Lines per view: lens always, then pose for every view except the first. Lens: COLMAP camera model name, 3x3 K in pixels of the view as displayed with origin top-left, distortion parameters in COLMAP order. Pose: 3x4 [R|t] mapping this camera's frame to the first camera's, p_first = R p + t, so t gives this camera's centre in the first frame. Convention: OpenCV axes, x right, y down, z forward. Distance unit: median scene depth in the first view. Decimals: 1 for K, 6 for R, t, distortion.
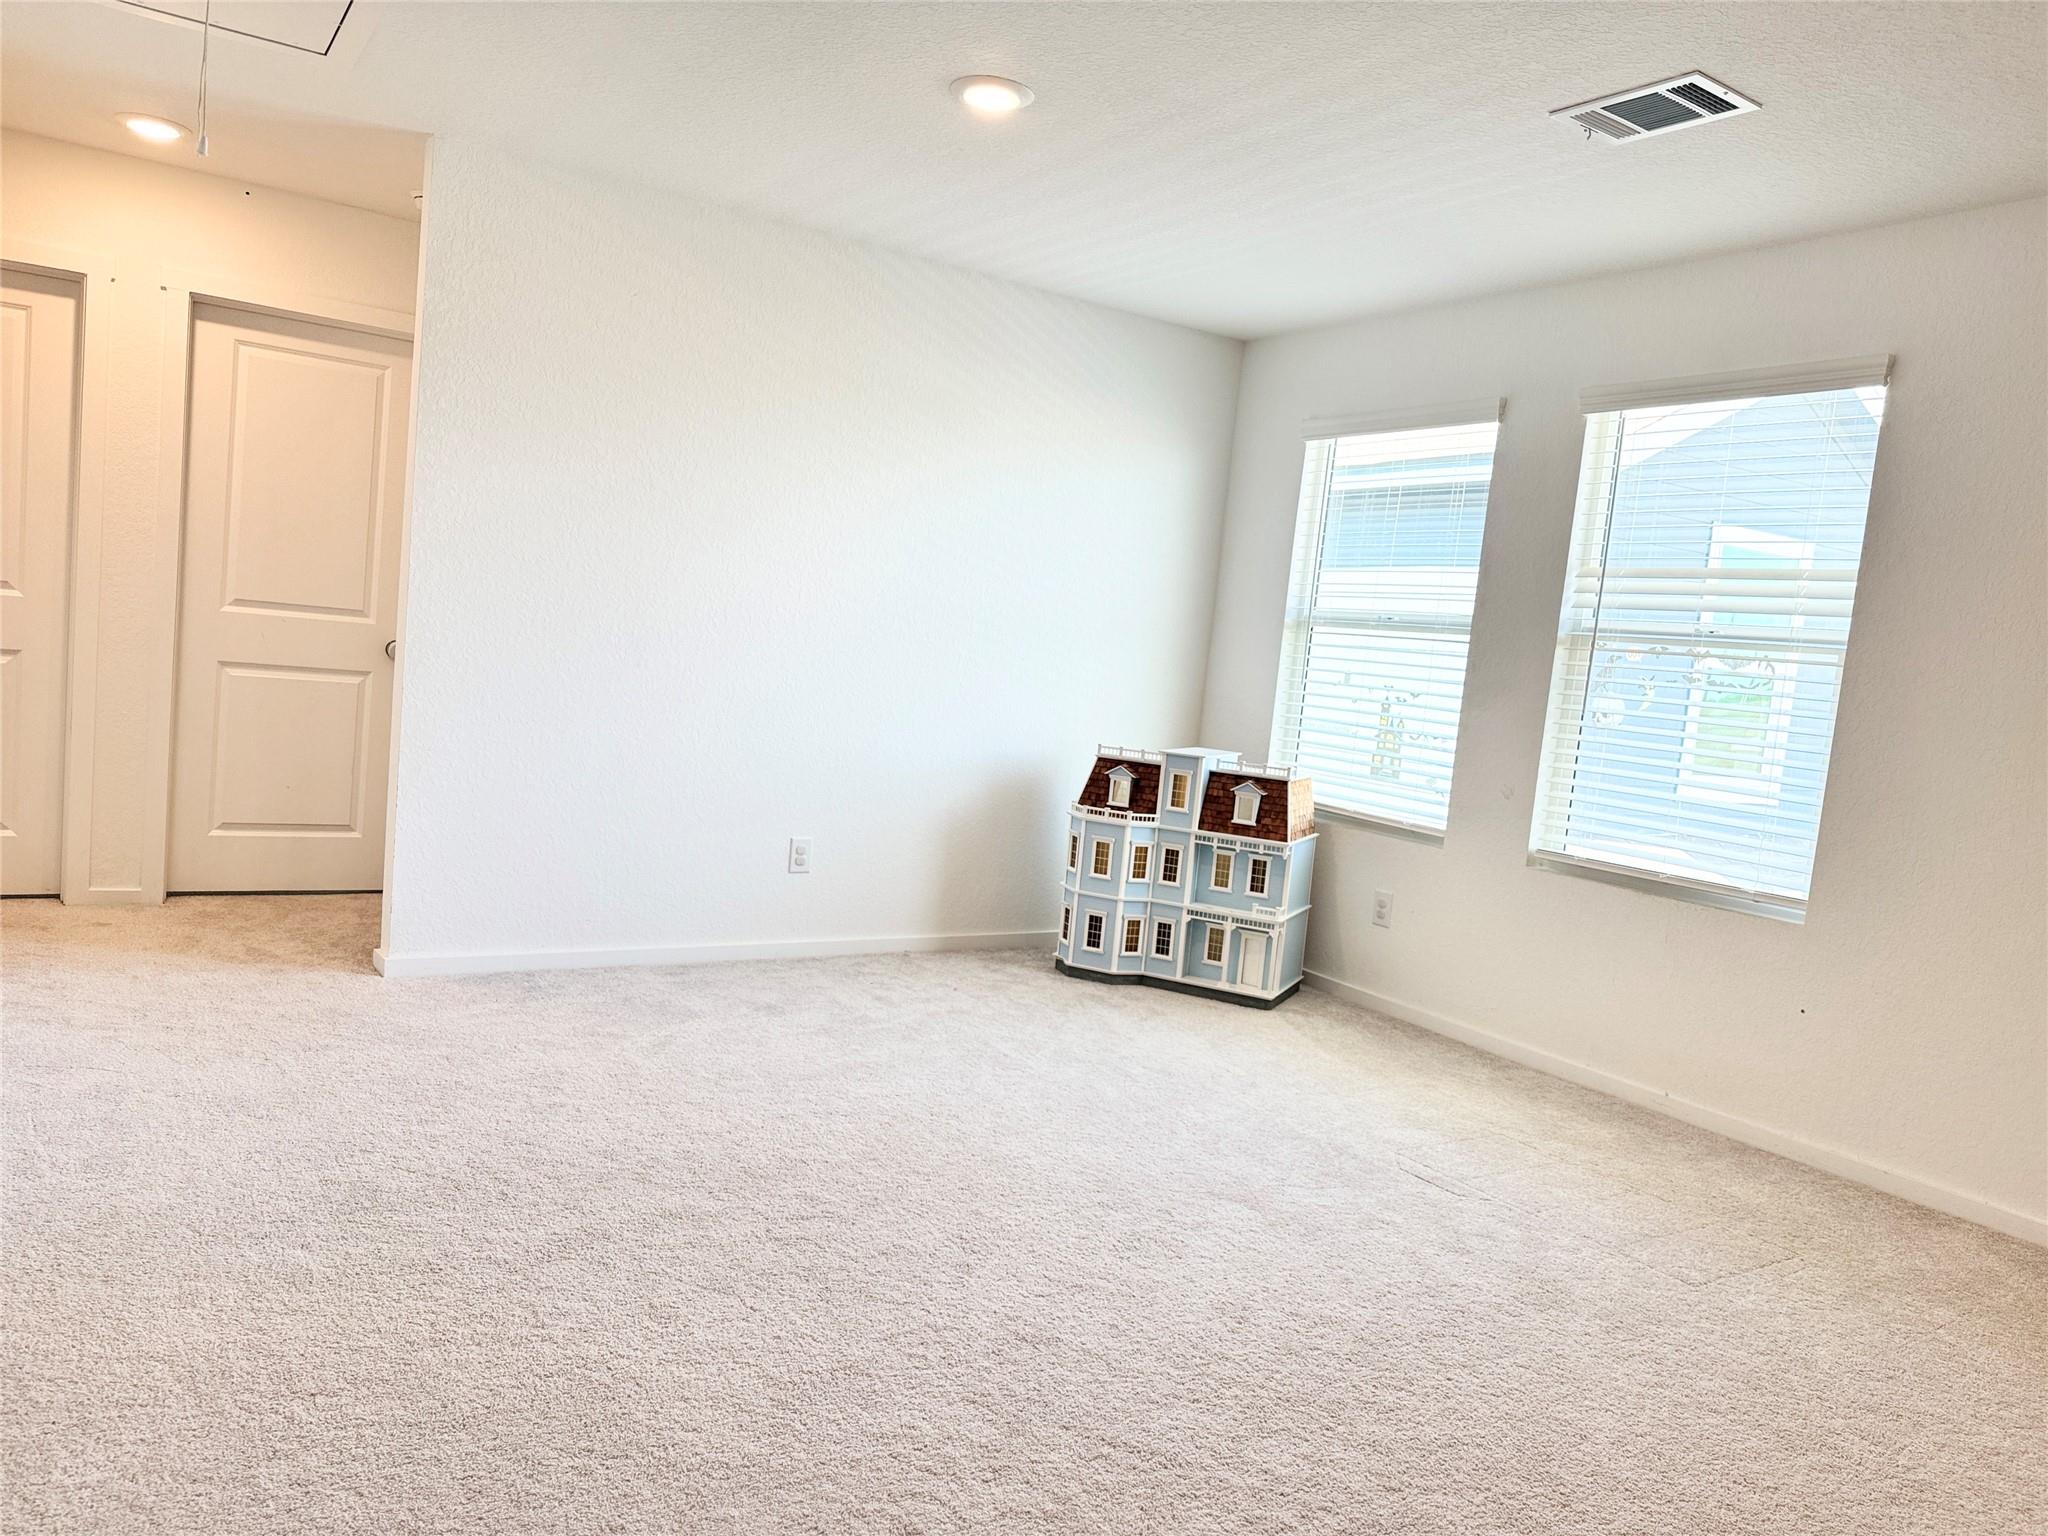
lens RADIAL K [[1440.7, 0, 1006.5], [0, 1440.7, 780.2], [0, 0, 1]] dist [0.043217, -0.057020]
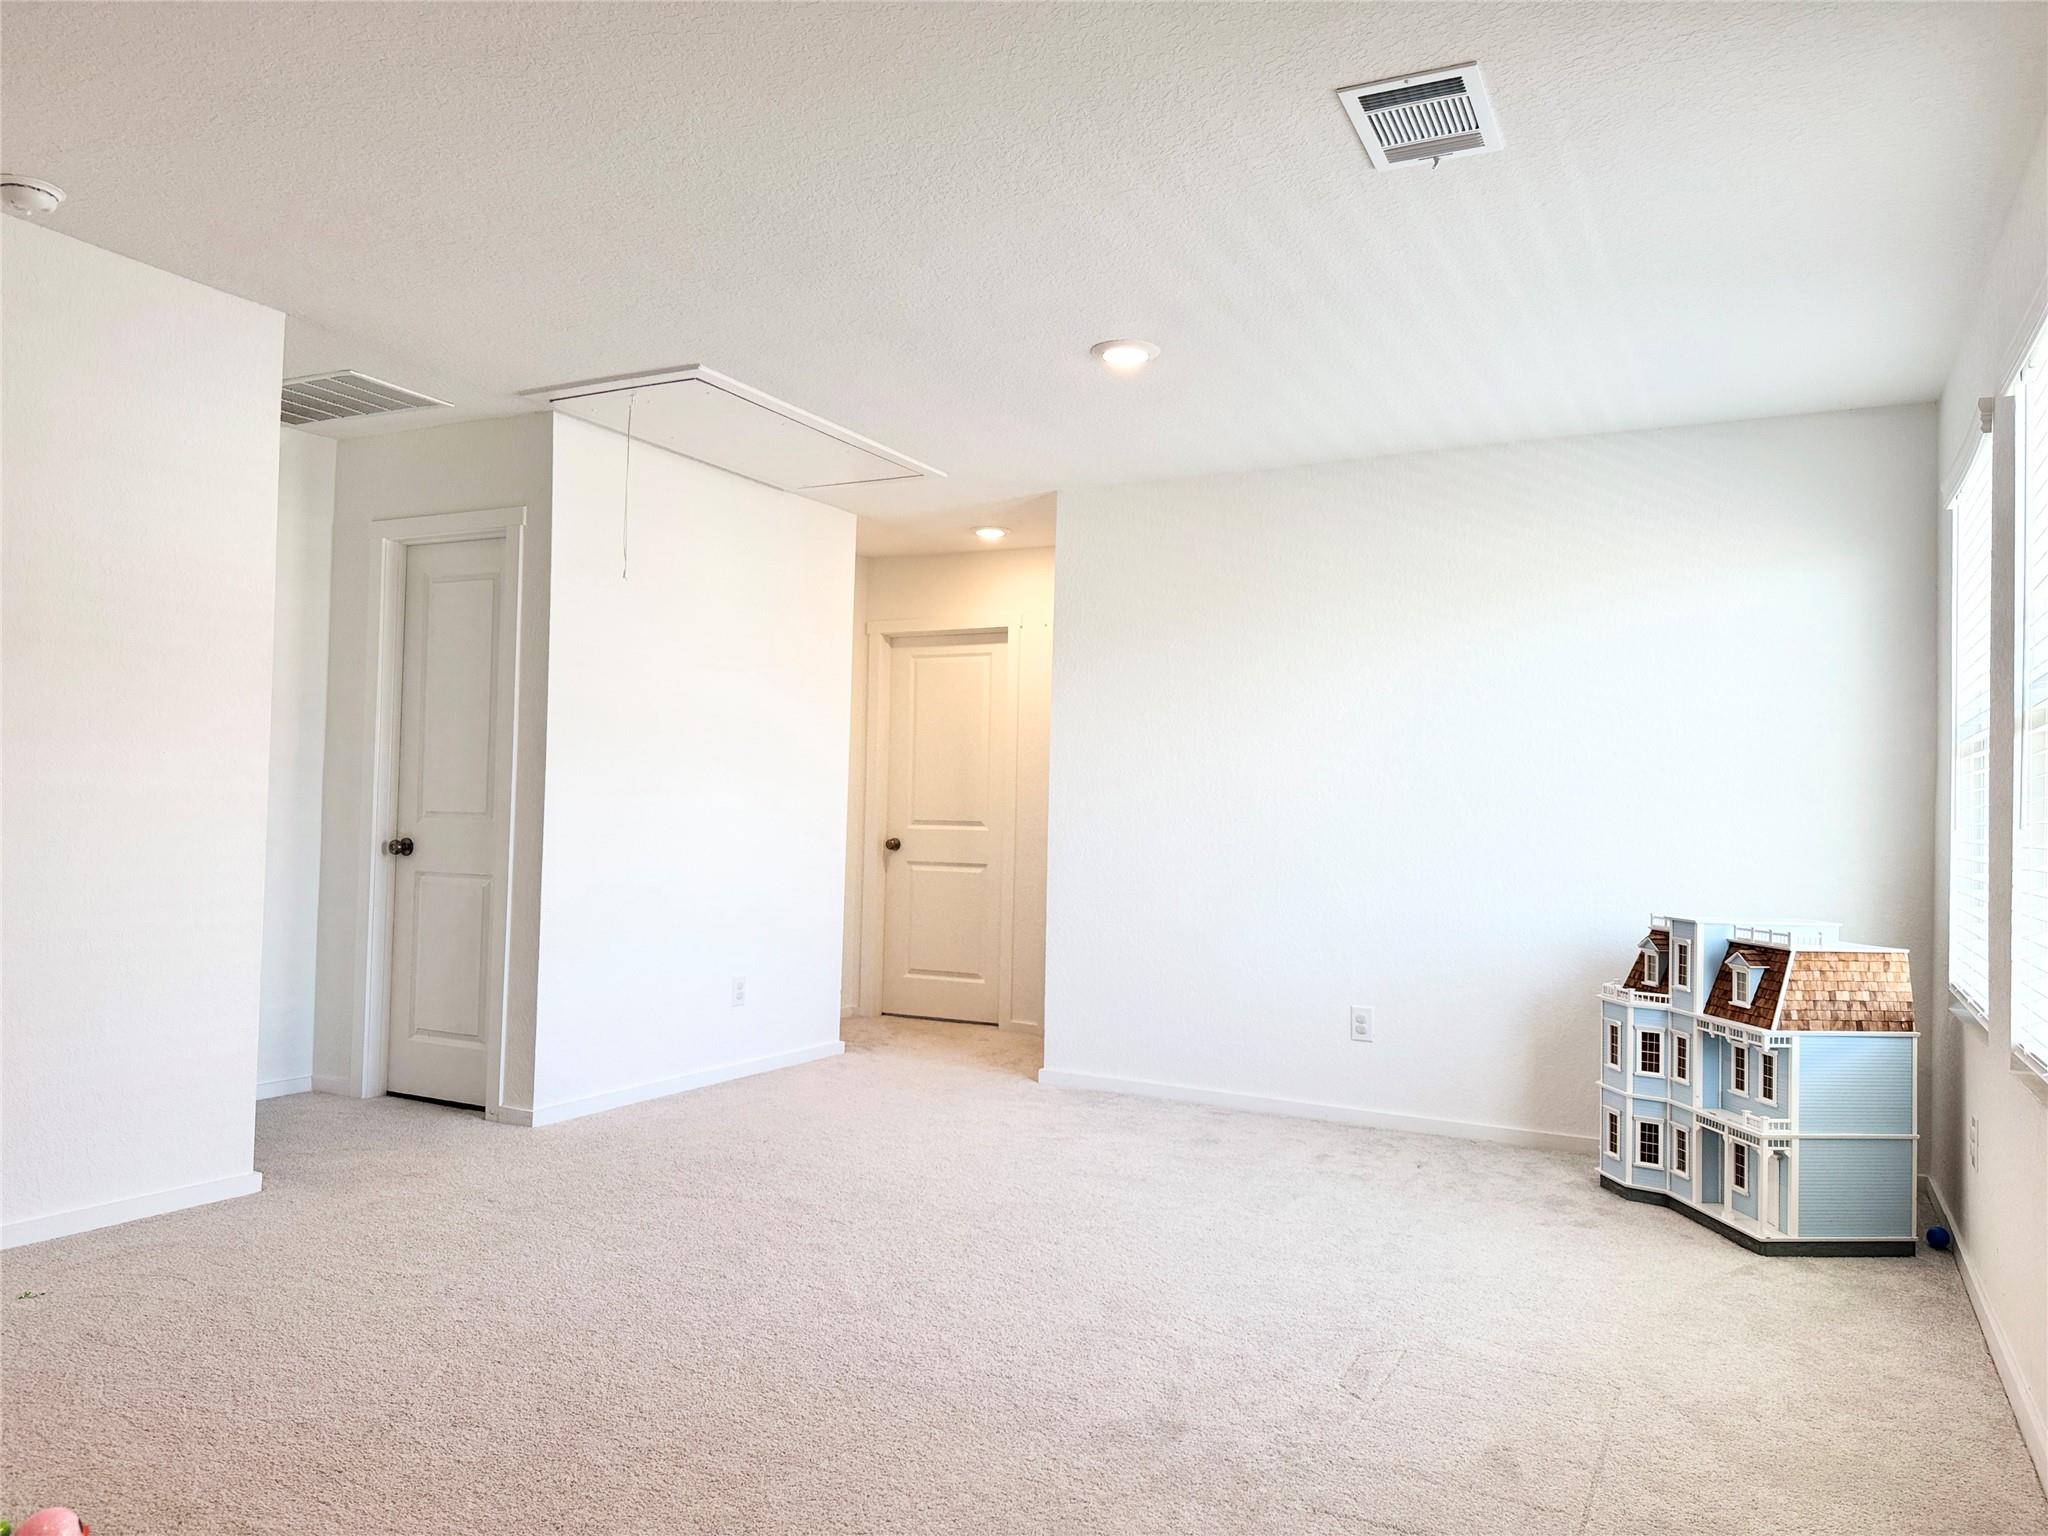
lens RADIAL K [[1440.7, 0, 1019.4], [0, 1440.7, 760.4], [0, 0, 1]] dist [0.043217, -0.057020]
pose [[0.478980, -0.116907, -0.870006, 0.669468], [-0.066784, 0.983367, -0.168907, 0.057615], [0.875282, 0.139006, 0.463206, 0.270576]]
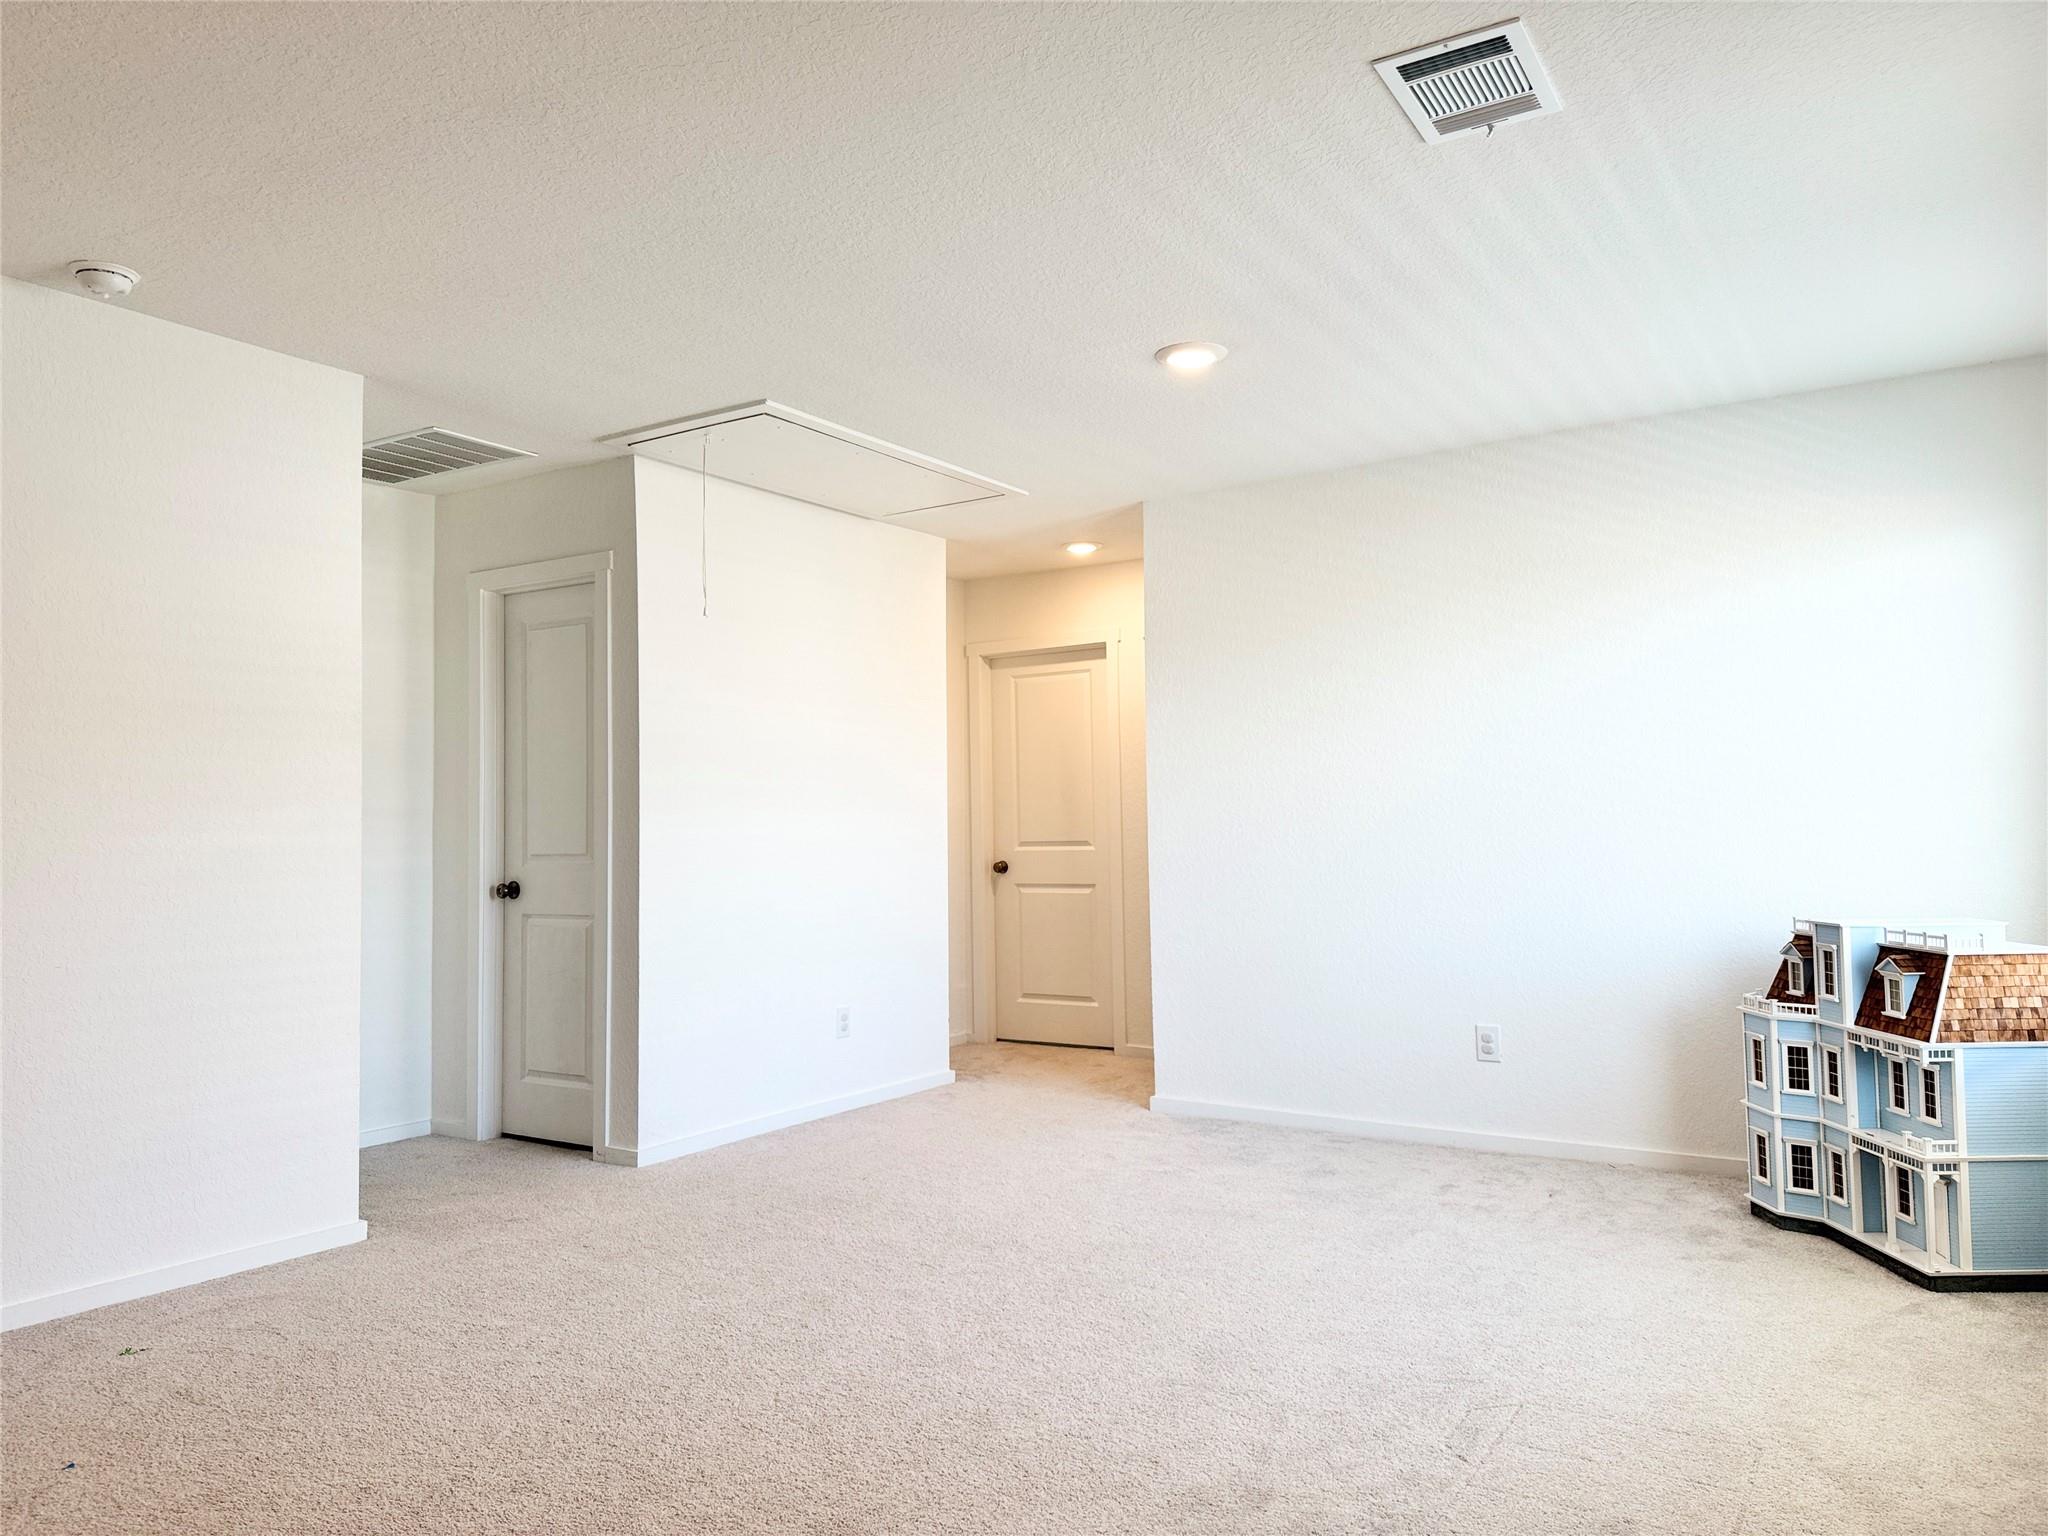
lens RADIAL K [[1440.7, 0, 1016.4], [0, 1440.7, 746.9], [0, 0, 1]] dist [0.043217, -0.057020]
pose [[0.387090, -0.153990, -0.909092, 0.663461], [-0.040303, 0.982187, -0.183532, 0.048021], [0.921161, 0.107682, 0.373988, 0.310070]]
